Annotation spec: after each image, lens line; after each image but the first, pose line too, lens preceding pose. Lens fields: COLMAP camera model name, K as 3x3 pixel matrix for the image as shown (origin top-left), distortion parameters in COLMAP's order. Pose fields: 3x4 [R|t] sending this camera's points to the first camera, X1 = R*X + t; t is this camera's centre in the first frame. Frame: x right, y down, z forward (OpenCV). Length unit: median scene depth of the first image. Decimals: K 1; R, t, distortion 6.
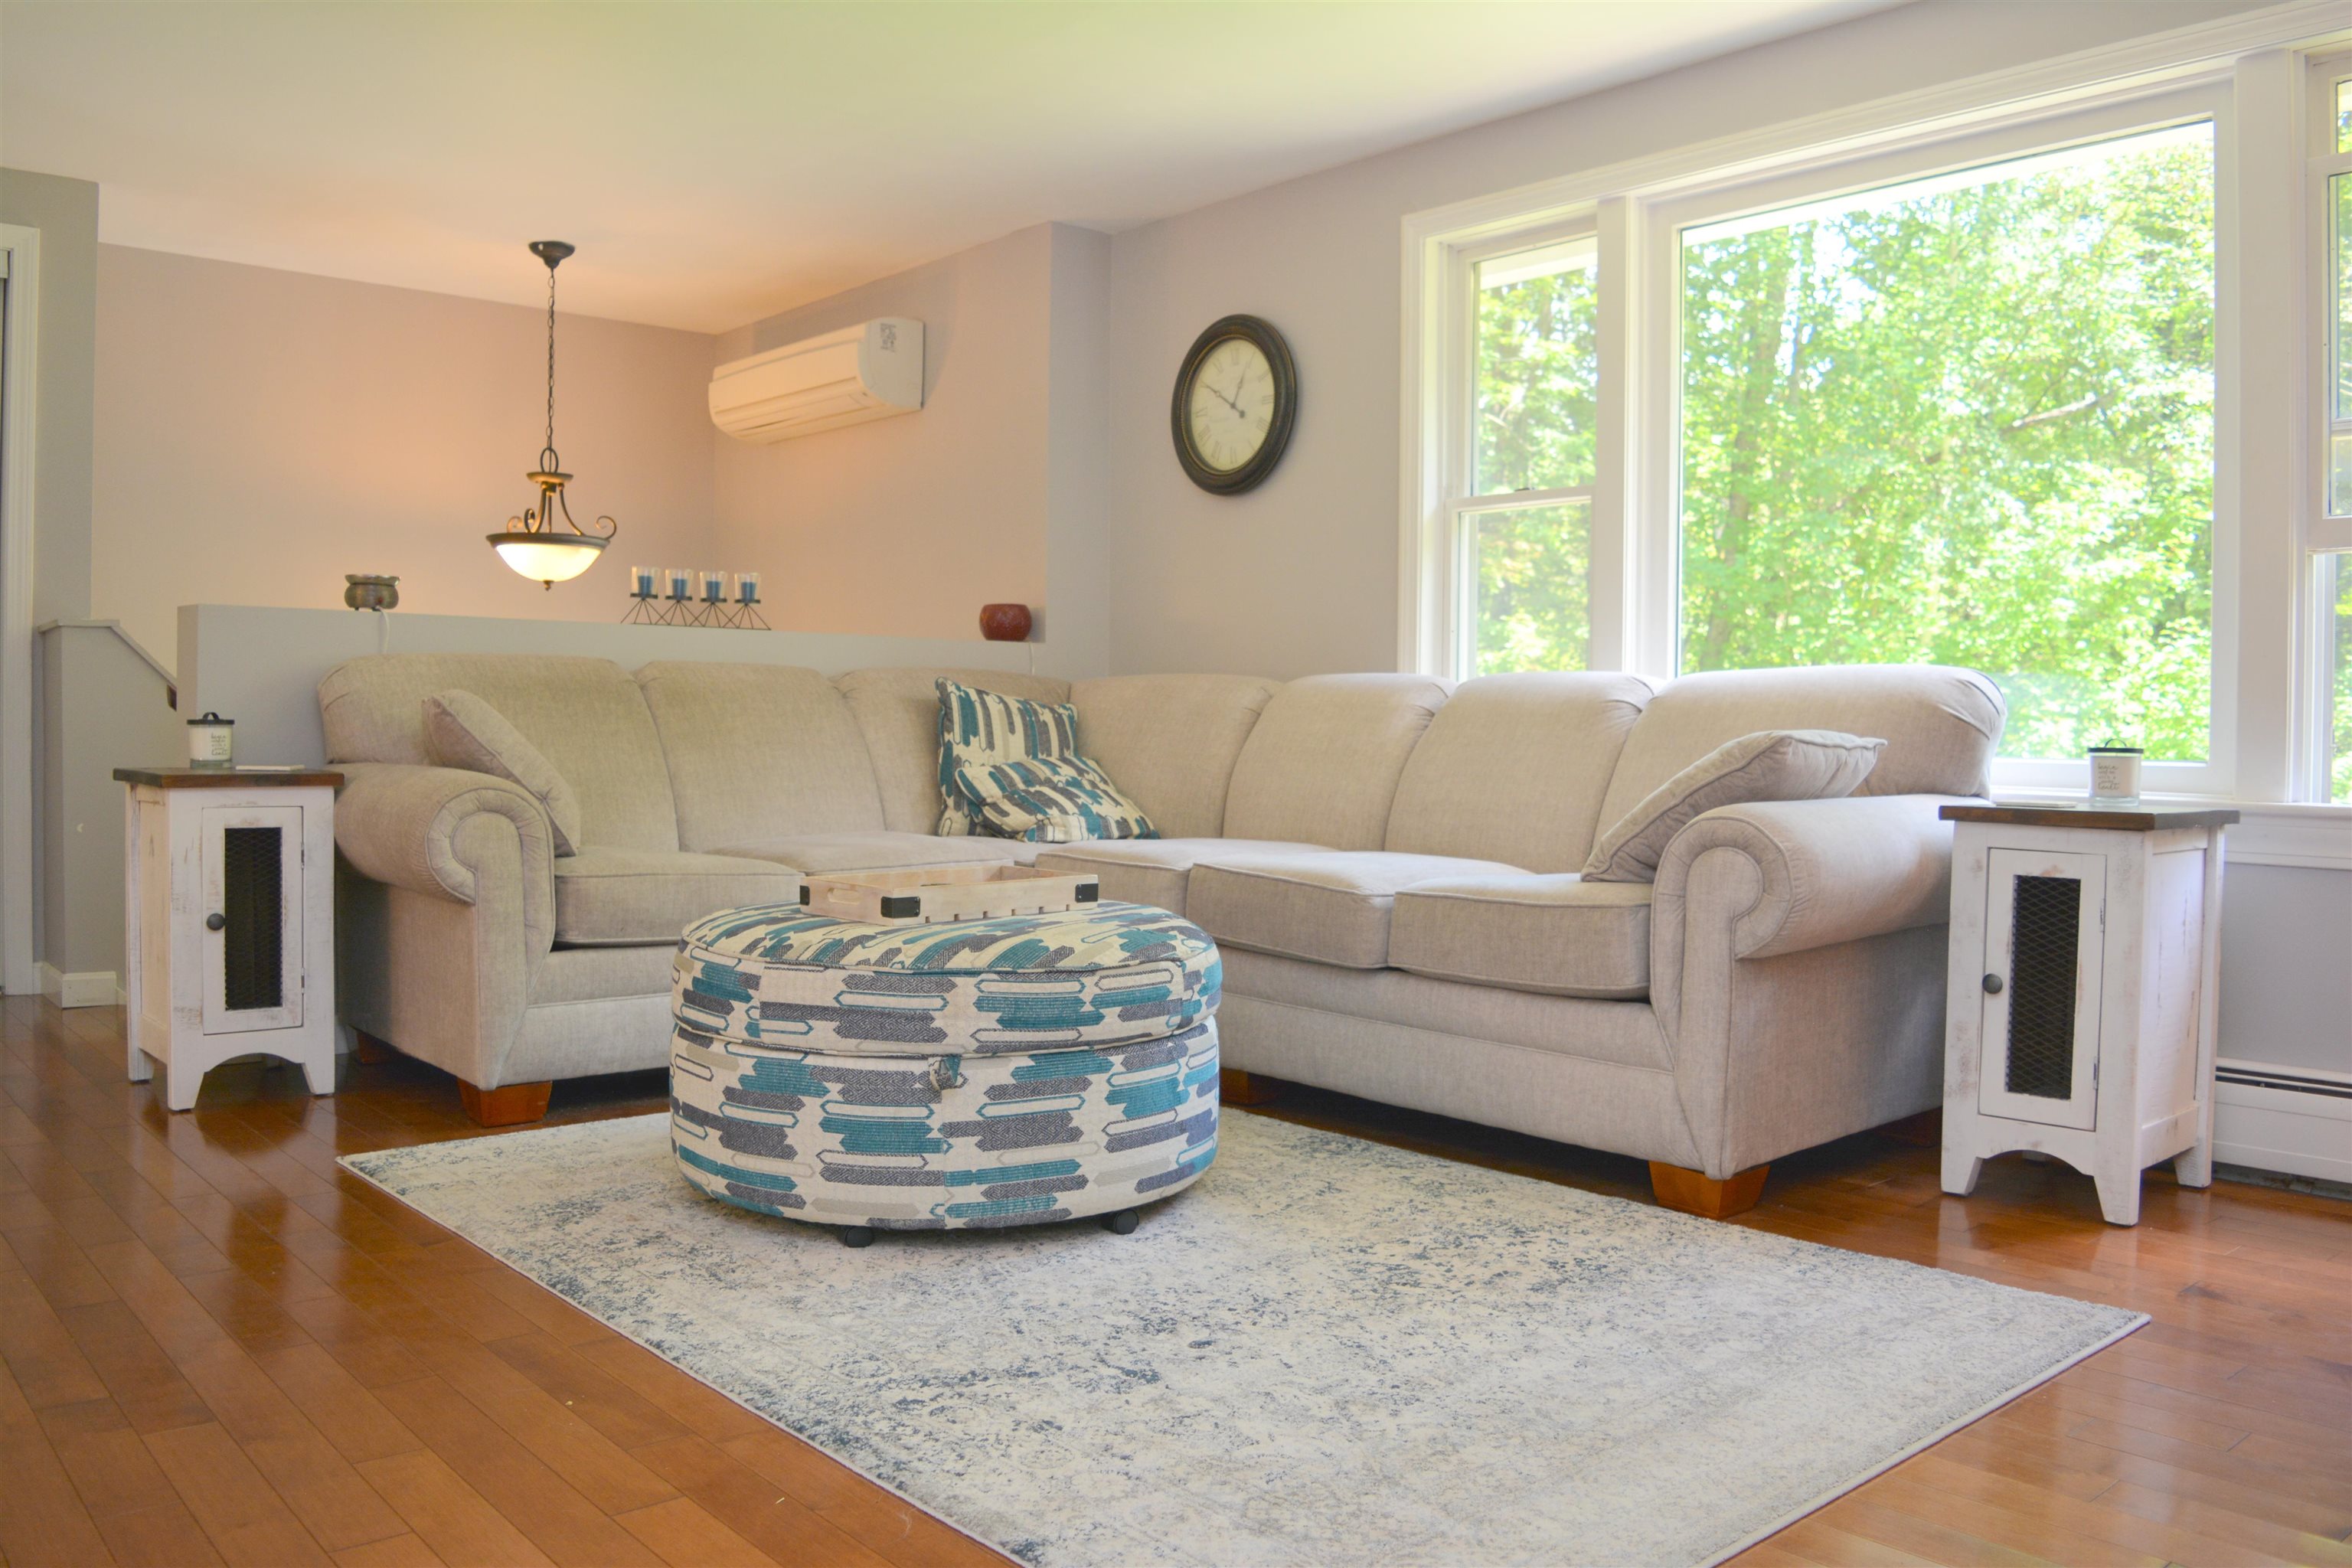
lens RADIAL K [[1844.2, 0, 1169.1], [0, 1844.2, 779.5], [0, 0, 1]] dist [-0.098455, 0.027319]
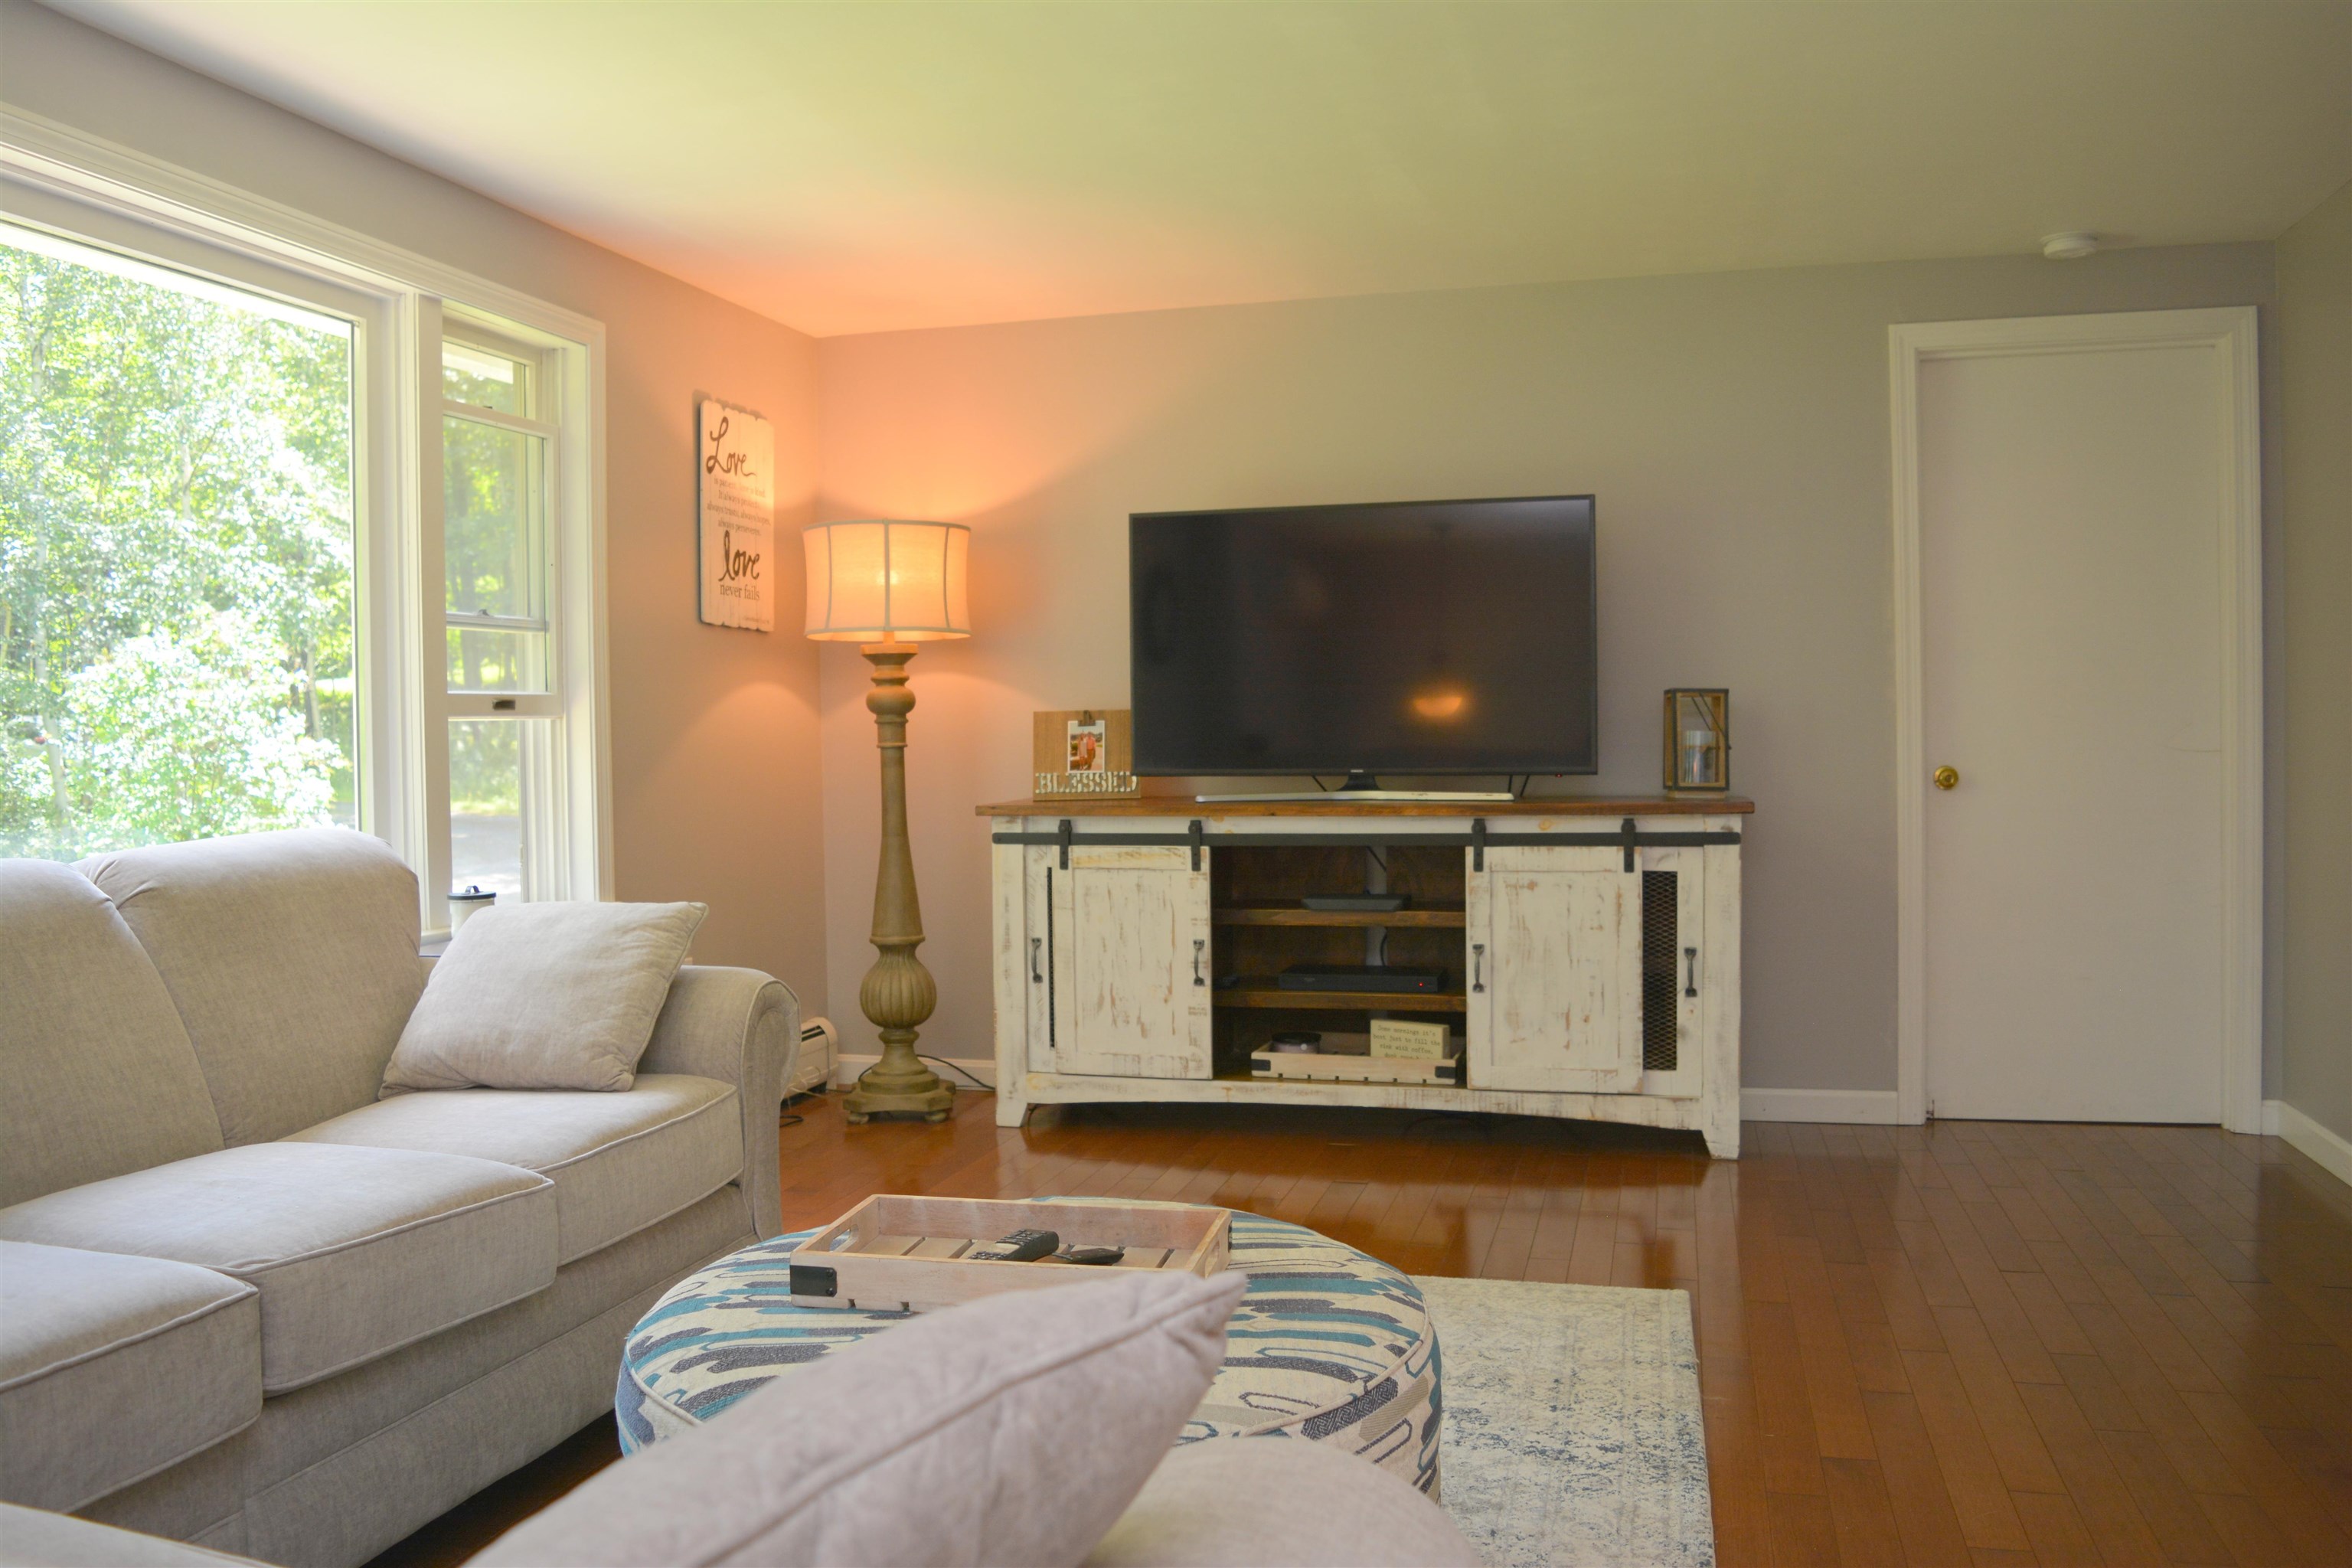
lens RADIAL K [[1844.2, 0, 1168.7], [0, 1844.2, 774.1], [0, 0, 1]] dist [-0.098455, 0.027319]
pose [[-0.557072, -0.026542, 0.830040, -0.725942], [0.029747, 0.998210, 0.051884, -0.151706], [-0.829931, 0.053594, -0.555285, 1.378156]]
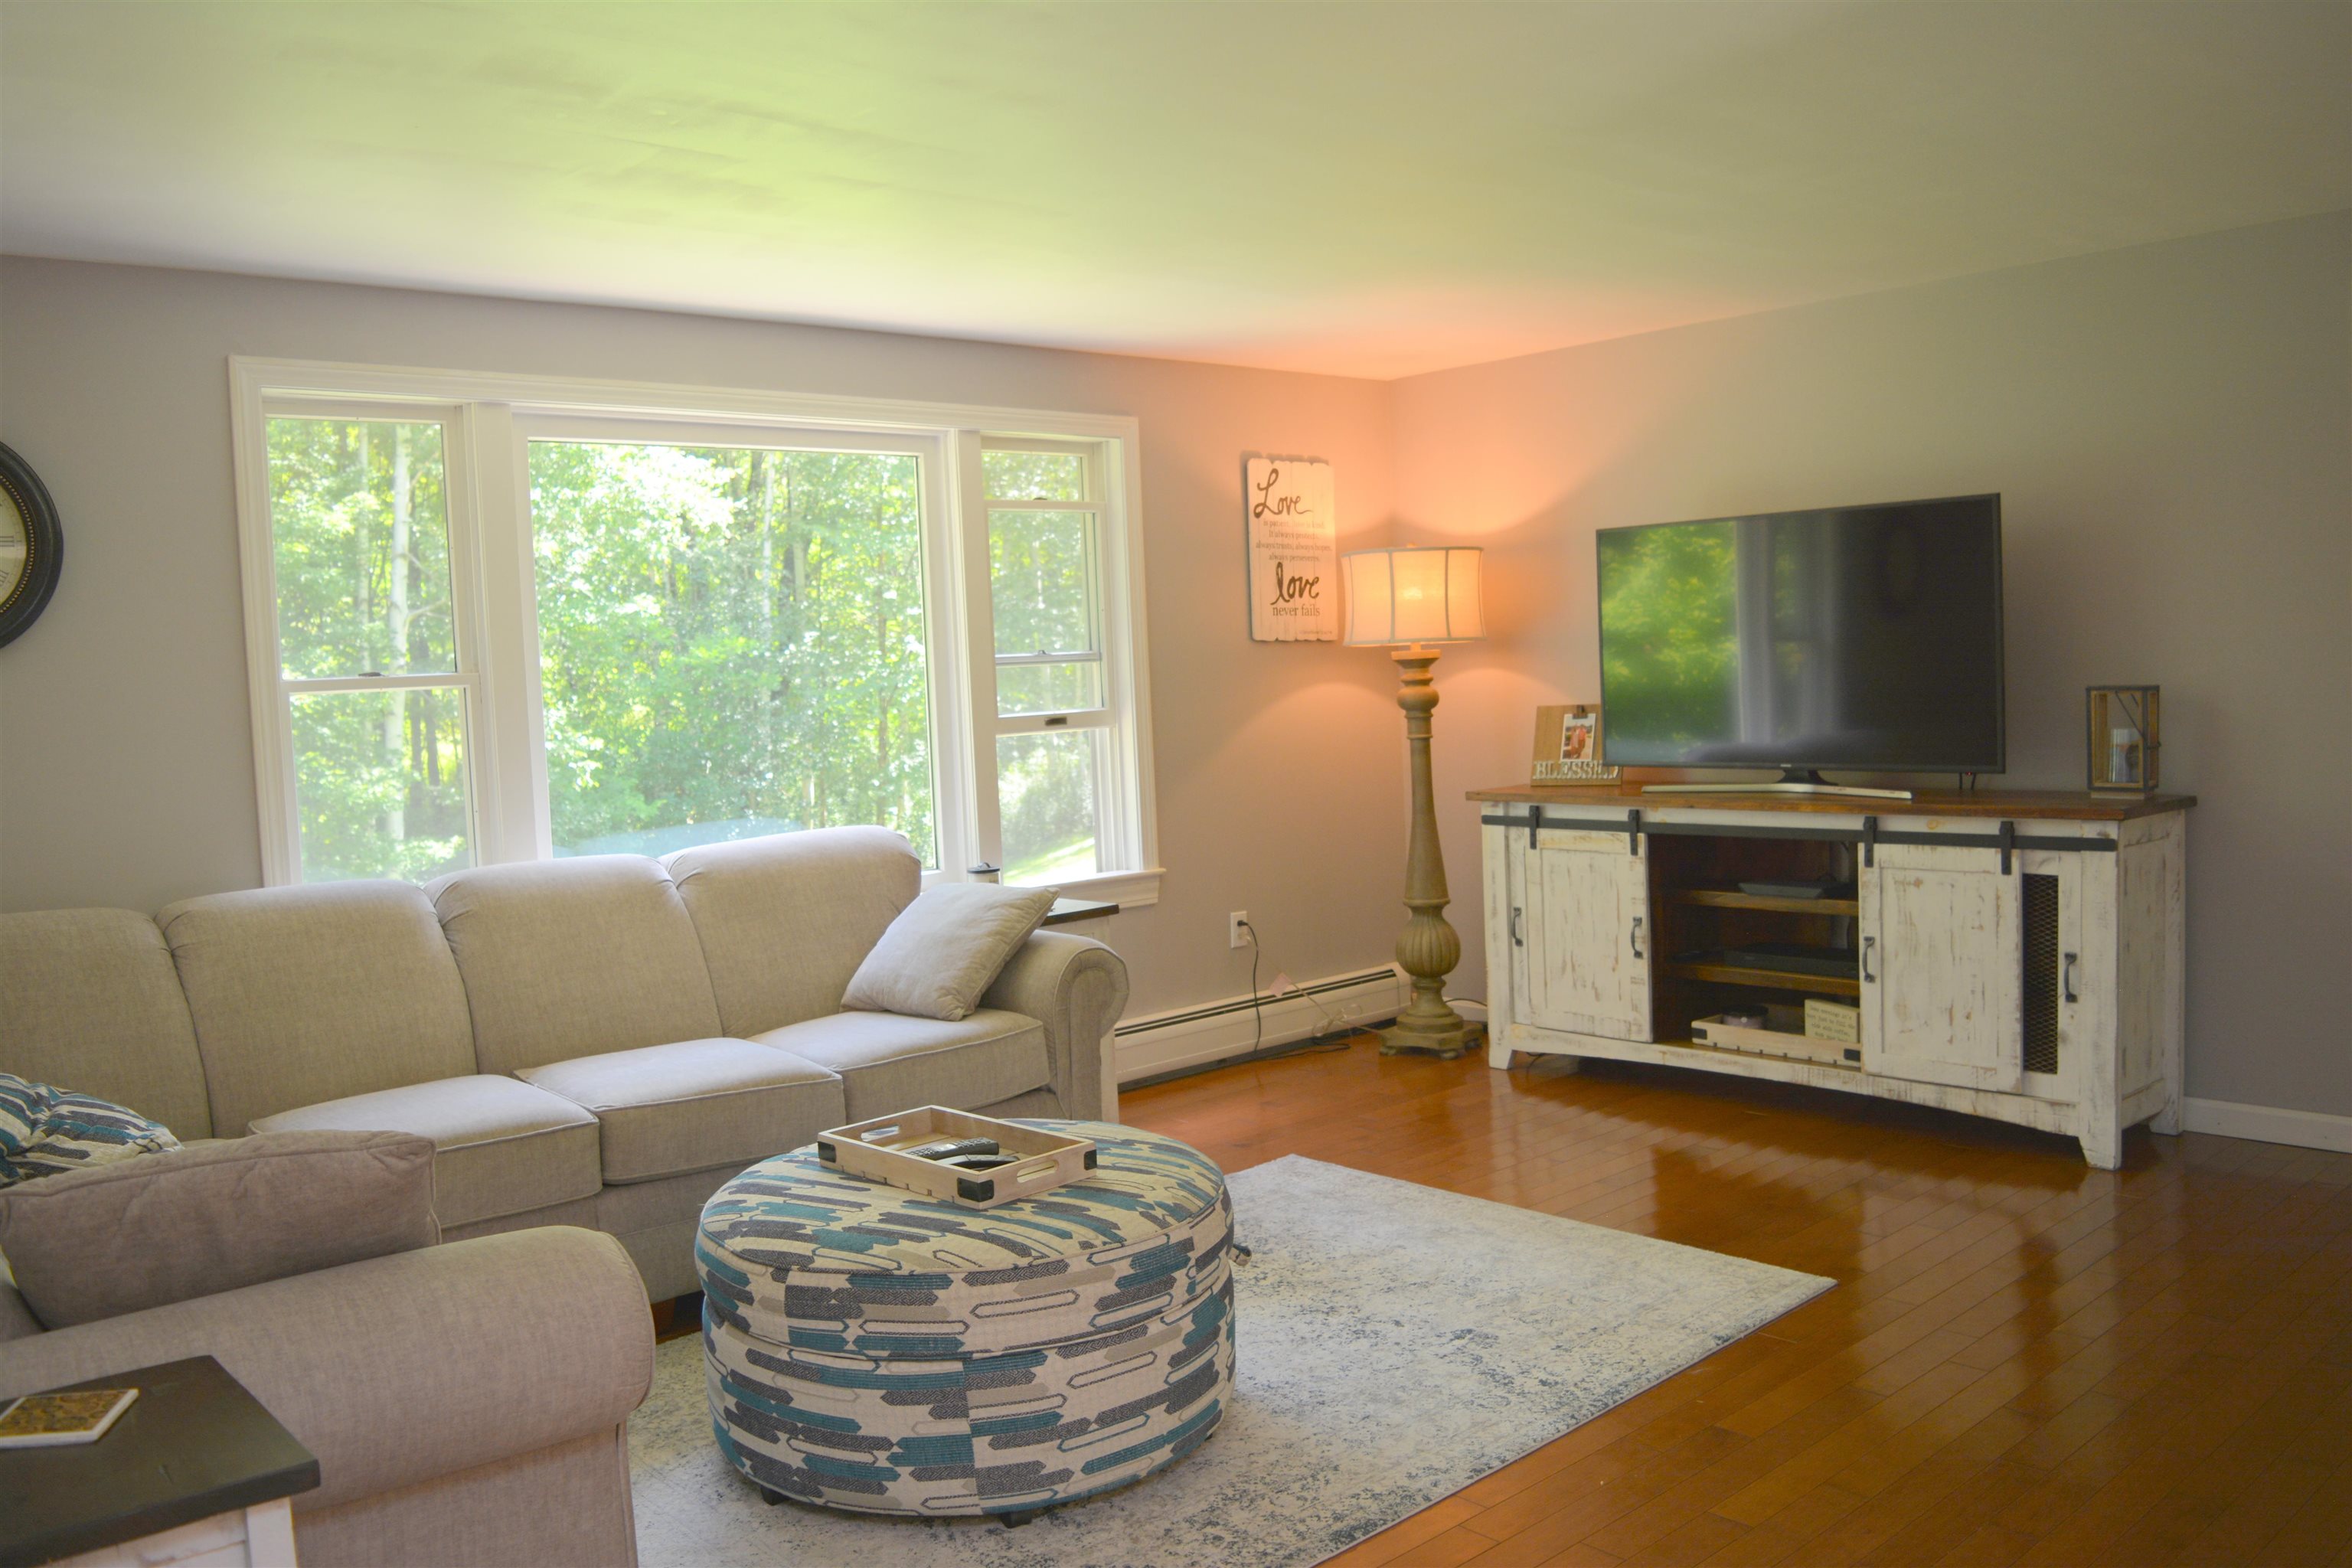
lens RADIAL K [[1844.2, 0, 1159.6], [0, 1844.2, 779.8], [0, 0, 1]] dist [-0.098455, 0.027319]
pose [[-0.008764, -0.074977, 0.997147, -1.175886], [0.071918, 0.994555, 0.075414, -0.224272], [-0.997372, 0.072373, -0.003324, 0.917933]]
